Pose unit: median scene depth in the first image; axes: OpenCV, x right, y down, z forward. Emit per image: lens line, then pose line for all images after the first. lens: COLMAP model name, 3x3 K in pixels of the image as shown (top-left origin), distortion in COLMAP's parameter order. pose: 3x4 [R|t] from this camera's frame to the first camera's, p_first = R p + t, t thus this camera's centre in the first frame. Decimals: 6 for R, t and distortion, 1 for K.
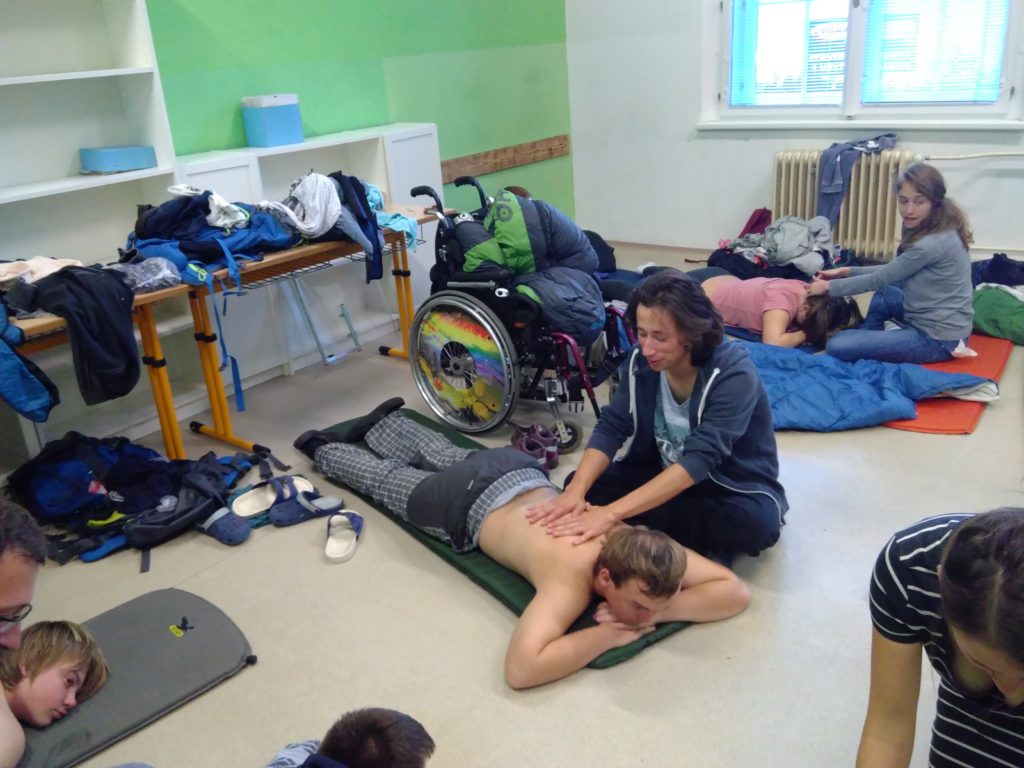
lens RADIAL K [[861.8, 0, 512.0], [0, 861.8, 384.0], [0, 0, 1]] dist [0.107362, -0.190669]
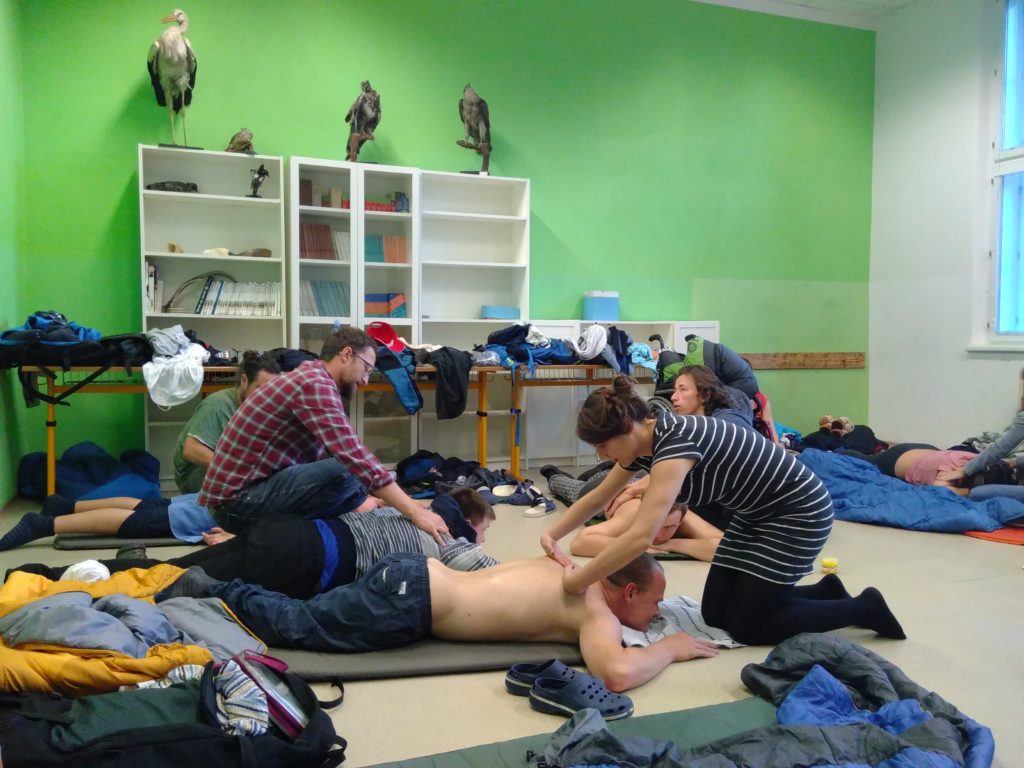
lens RADIAL K [[861.8, 0, 512.0], [0, 861.8, 384.0], [0, 0, 1]] dist [0.107362, -0.190669]
pose [[0.859177, 0.092327, -0.503280, 0.498757], [-0.239713, 0.941600, -0.236490, 0.307723], [0.452054, 0.323830, 0.831133, -0.421771]]
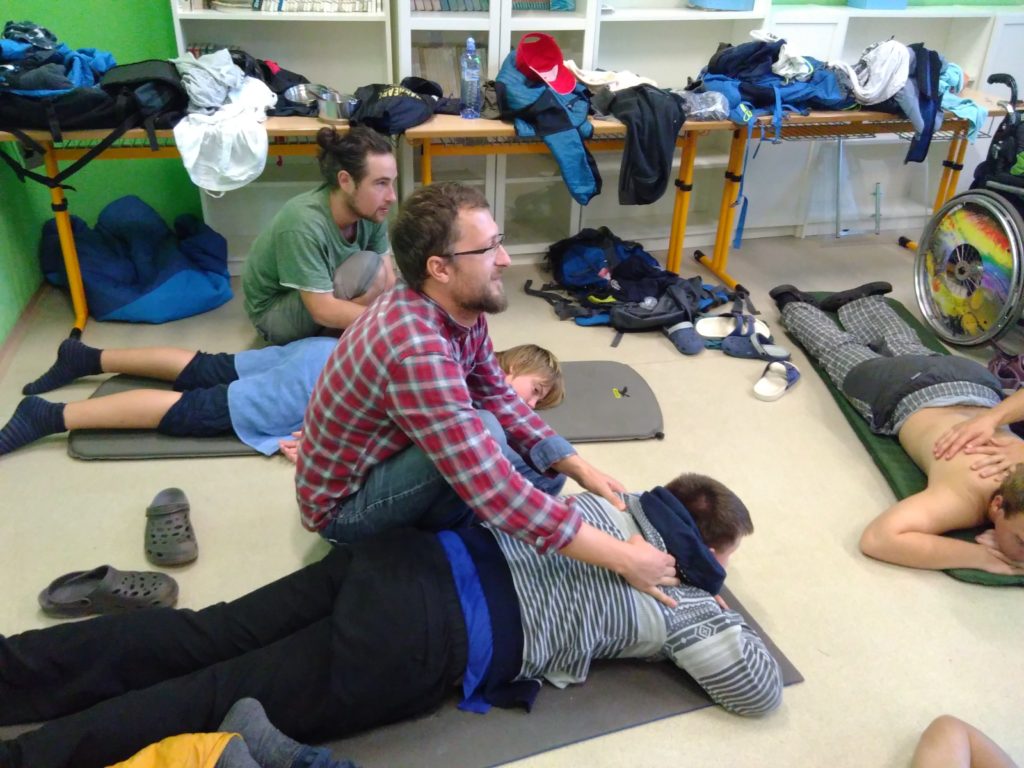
lens RADIAL K [[868.1, 0, 501.2], [0, 868.1, 387.2], [0, 0, 1]] dist [0.110049, -0.188315]
pose [[0.774894, 0.371494, -0.511401, 0.090664], [-0.296159, 0.928144, 0.225475, 0.031436], [0.558416, -0.023263, 0.829235, -0.093699]]
